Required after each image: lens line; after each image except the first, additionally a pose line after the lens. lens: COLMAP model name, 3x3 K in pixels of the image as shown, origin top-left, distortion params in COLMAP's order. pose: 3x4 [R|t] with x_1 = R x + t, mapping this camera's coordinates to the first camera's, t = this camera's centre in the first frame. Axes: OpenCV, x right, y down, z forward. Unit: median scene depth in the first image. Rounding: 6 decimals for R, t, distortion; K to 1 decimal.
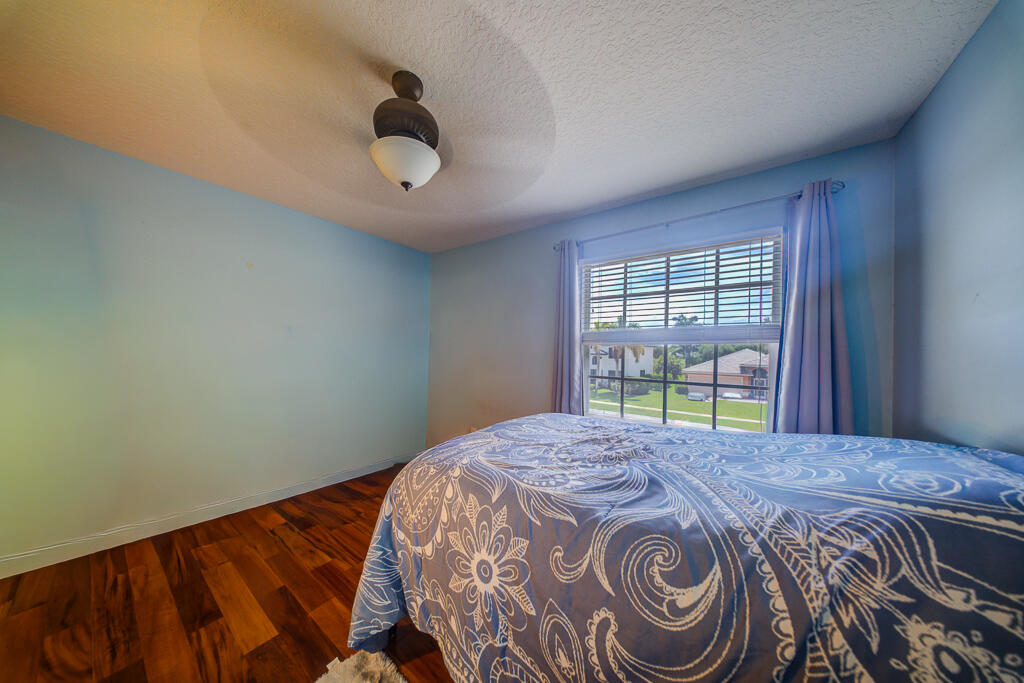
lens RADIAL K [[299.8, 0, 514.5], [0, 299.8, 354.1], [0, 0, 1]] dist [0.005749, -0.002059]
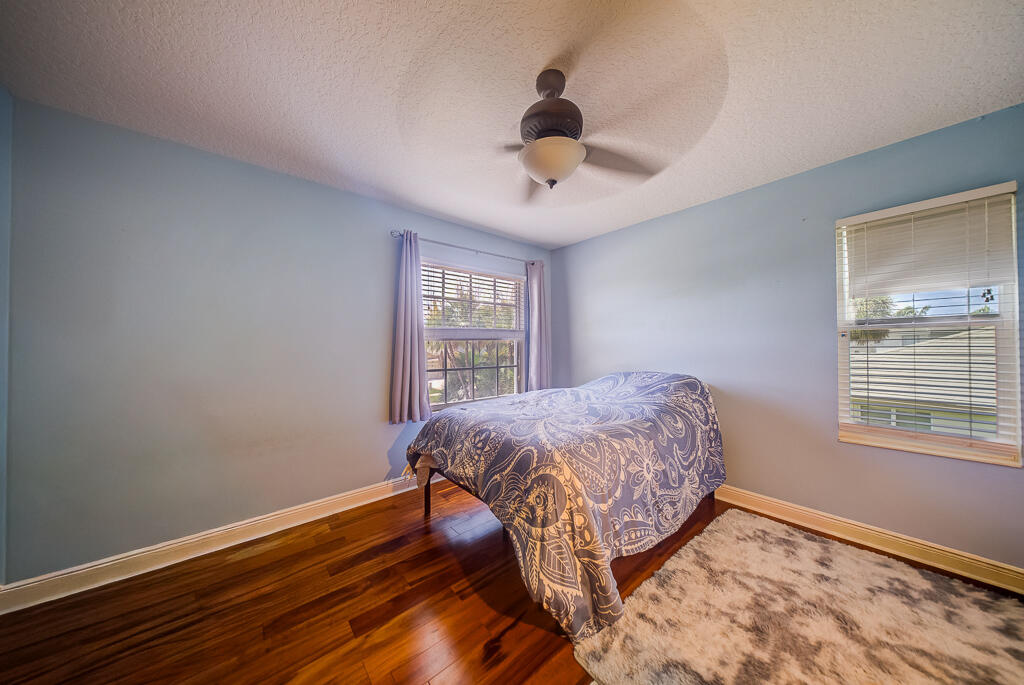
lens RADIAL K [[310.1, 0, 512.0], [0, 310.1, 342.5], [0, 0, 1]] dist [-0.006106, -0.000123]
pose [[0.257754, 0.003279, 0.966205, -1.037263], [0.026175, 0.999604, -0.010375, -0.007224], [-0.965856, 0.027965, 0.257566, 0.655211]]
